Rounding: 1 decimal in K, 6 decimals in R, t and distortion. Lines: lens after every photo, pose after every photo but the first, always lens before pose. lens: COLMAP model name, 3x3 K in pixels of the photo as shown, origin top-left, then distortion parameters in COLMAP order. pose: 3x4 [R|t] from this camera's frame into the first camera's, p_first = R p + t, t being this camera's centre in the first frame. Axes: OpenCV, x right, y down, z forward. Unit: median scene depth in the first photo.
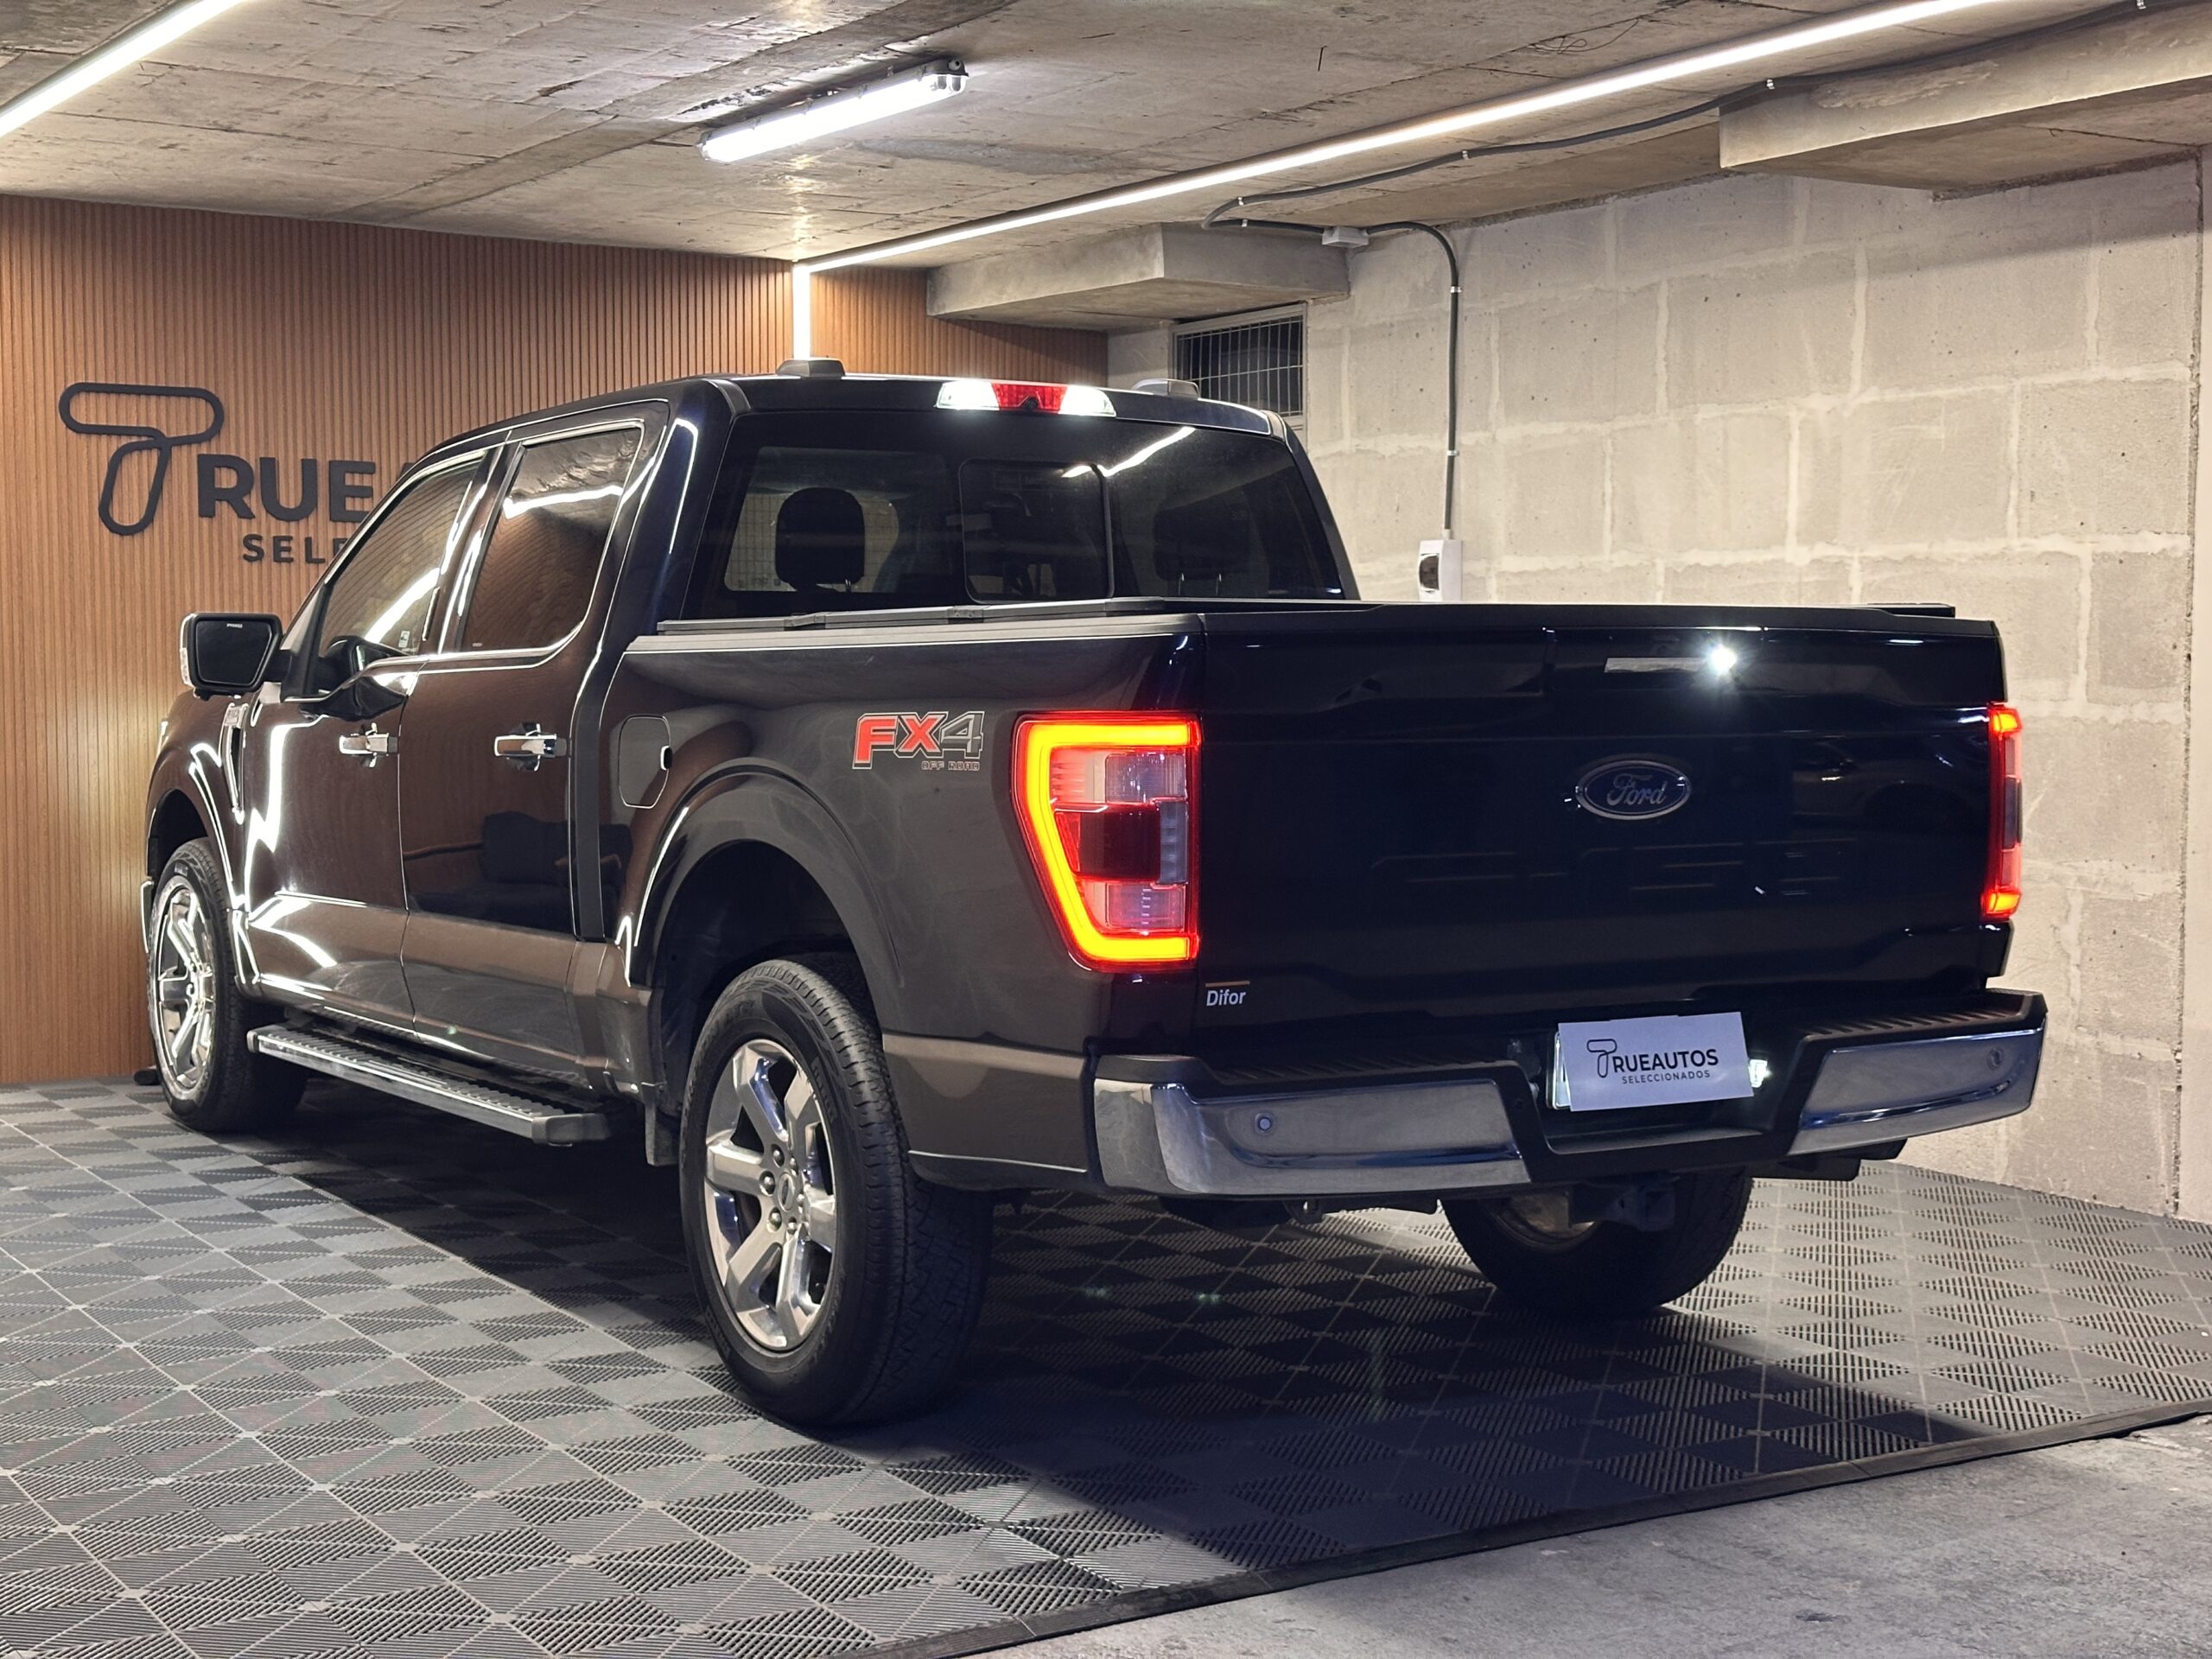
lens RADIAL K [[3072.8, 0, 1091.3], [0, 3072.8, 826.1], [0, 0, 1]] dist [0.113613, 0.000000]
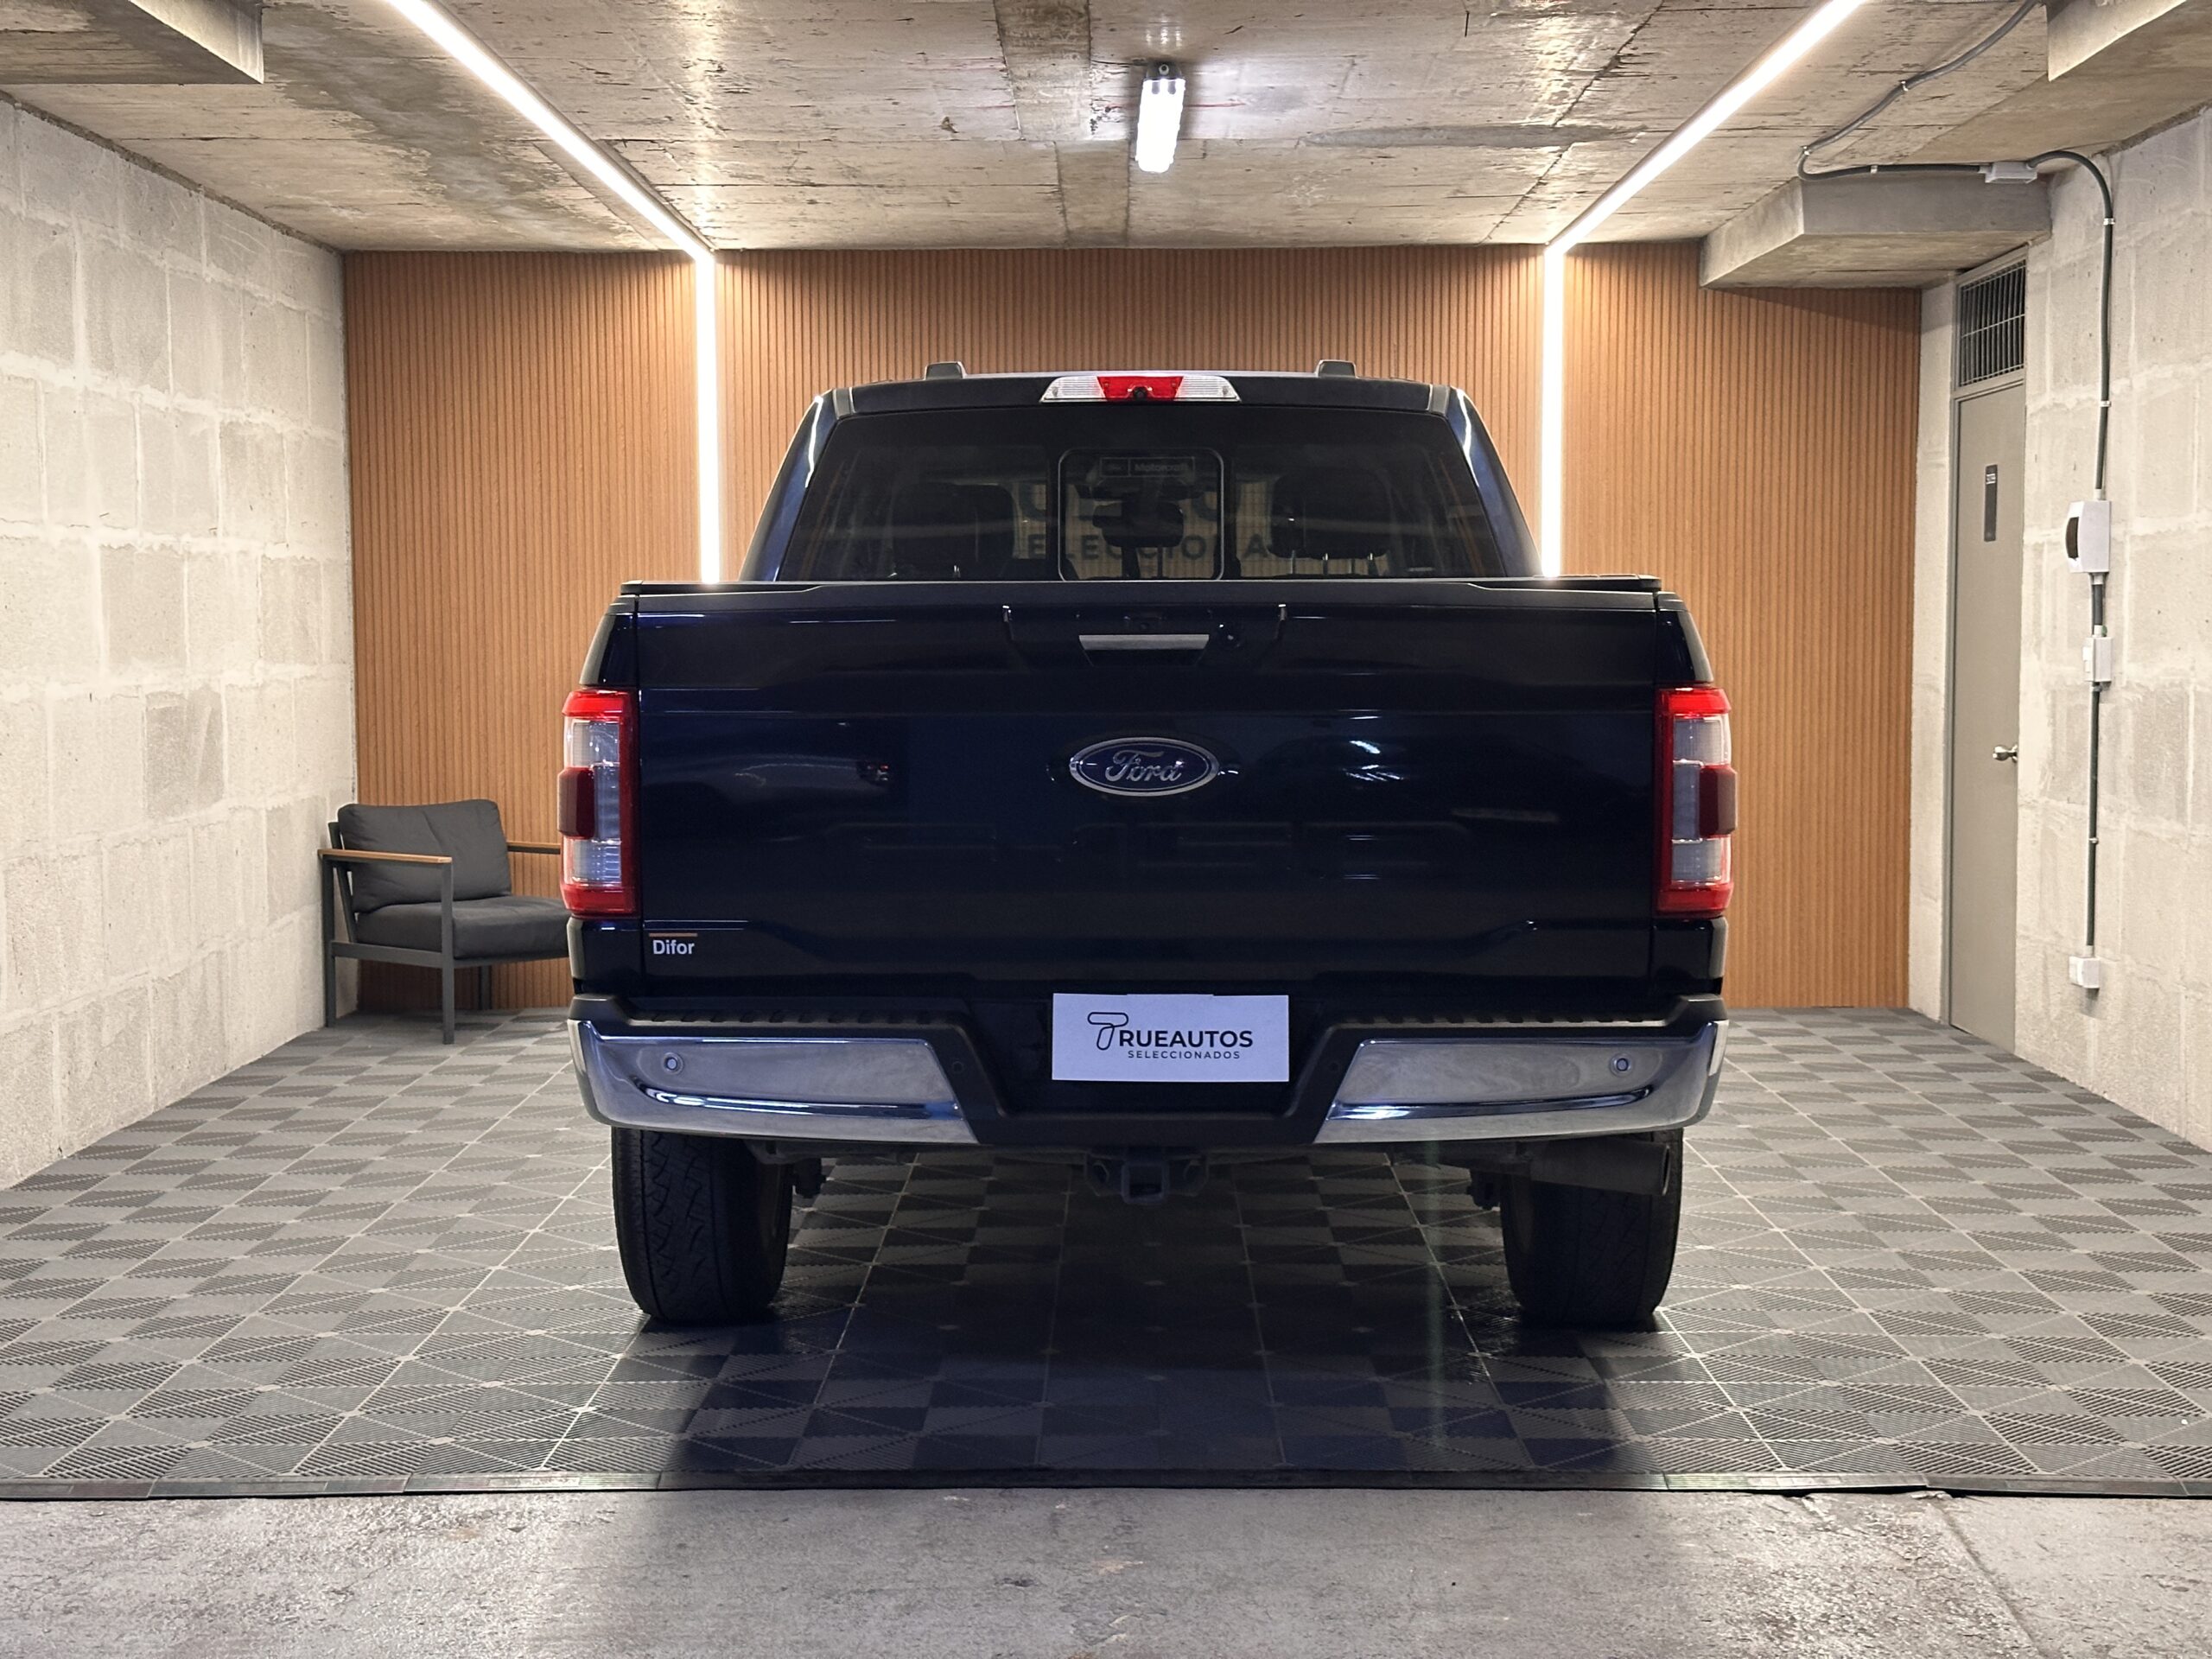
lens RADIAL K [[3072.8, 0, 1076.9], [0, 3072.8, 830.3], [0, 0, 1]] dist [0.113613, 0.000000]
pose [[0.840200, 0.028706, -0.541516, 0.427844], [-0.025038, 0.999586, 0.014140, -0.002758], [0.541698, 0.001679, 0.840572, 0.089123]]
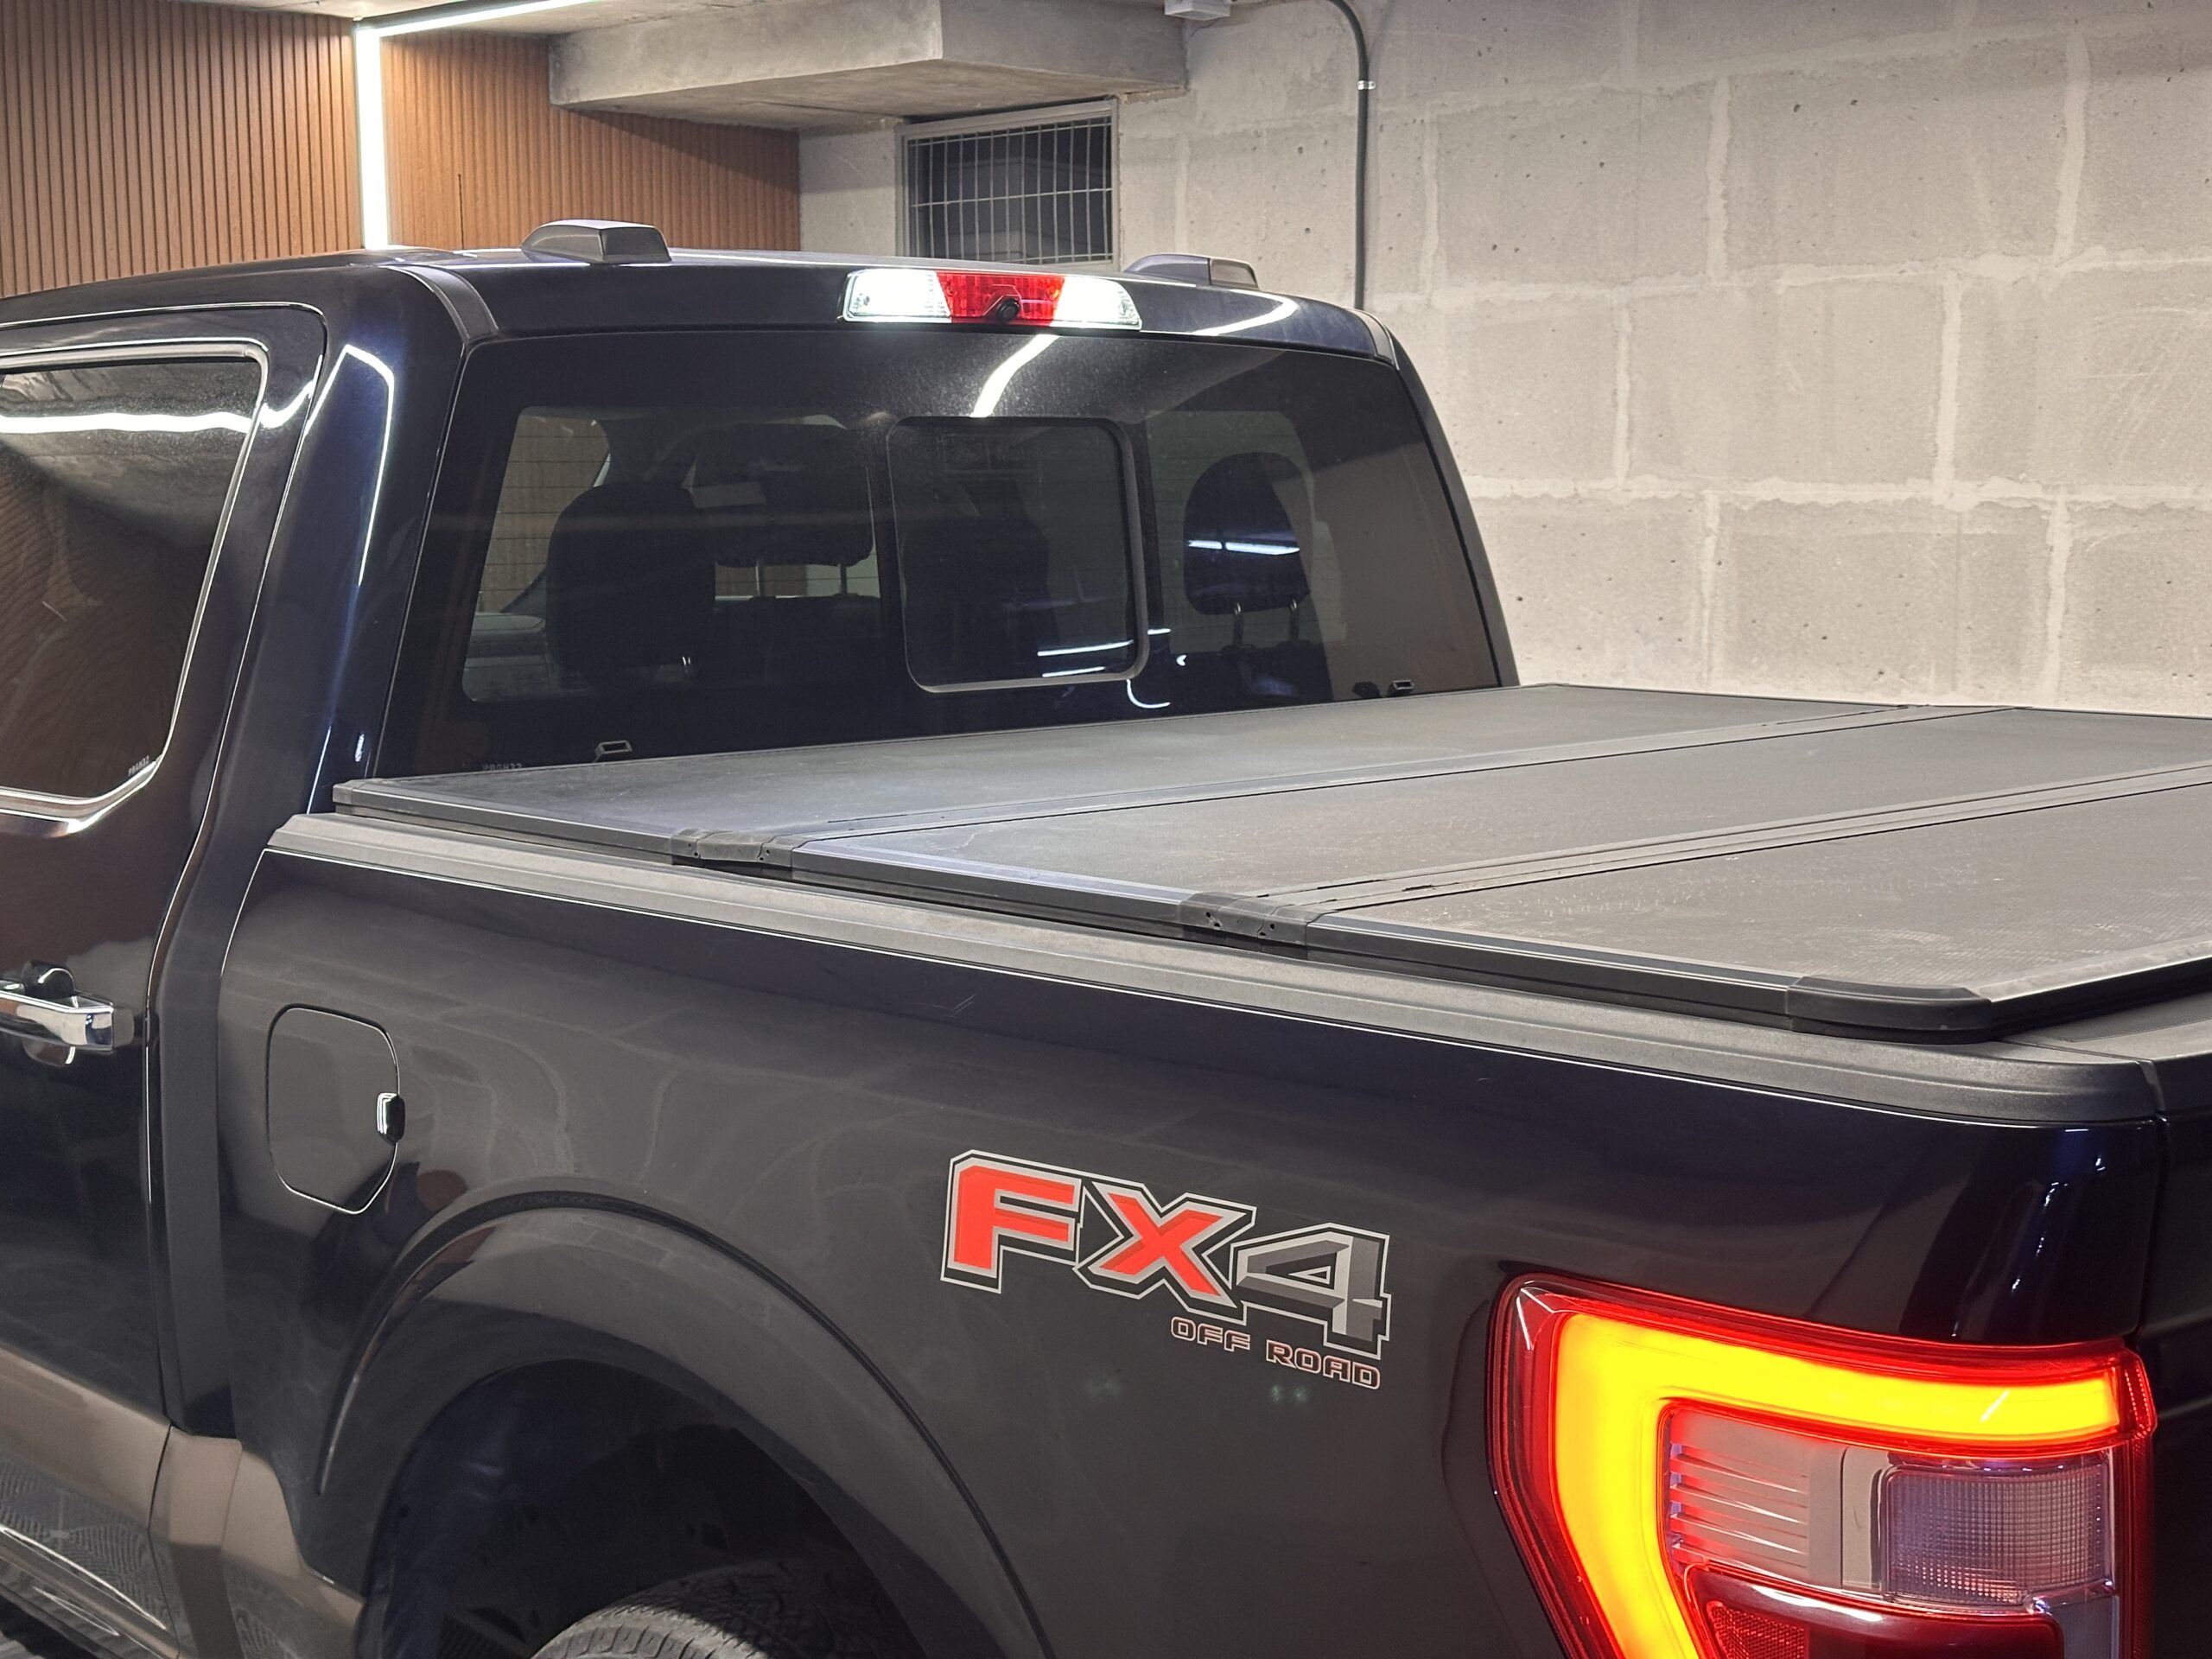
lens RADIAL K [[3072.8, 0, 1102.4], [0, 3072.8, 816.3], [0, 0, 1]] dist [0.113613, 0.000000]
pose [[0.983431, -0.027280, 0.179218, -0.081747], [0.015115, 0.997509, 0.068895, -0.069264], [-0.180652, -0.065045, 0.981394, 0.374870]]
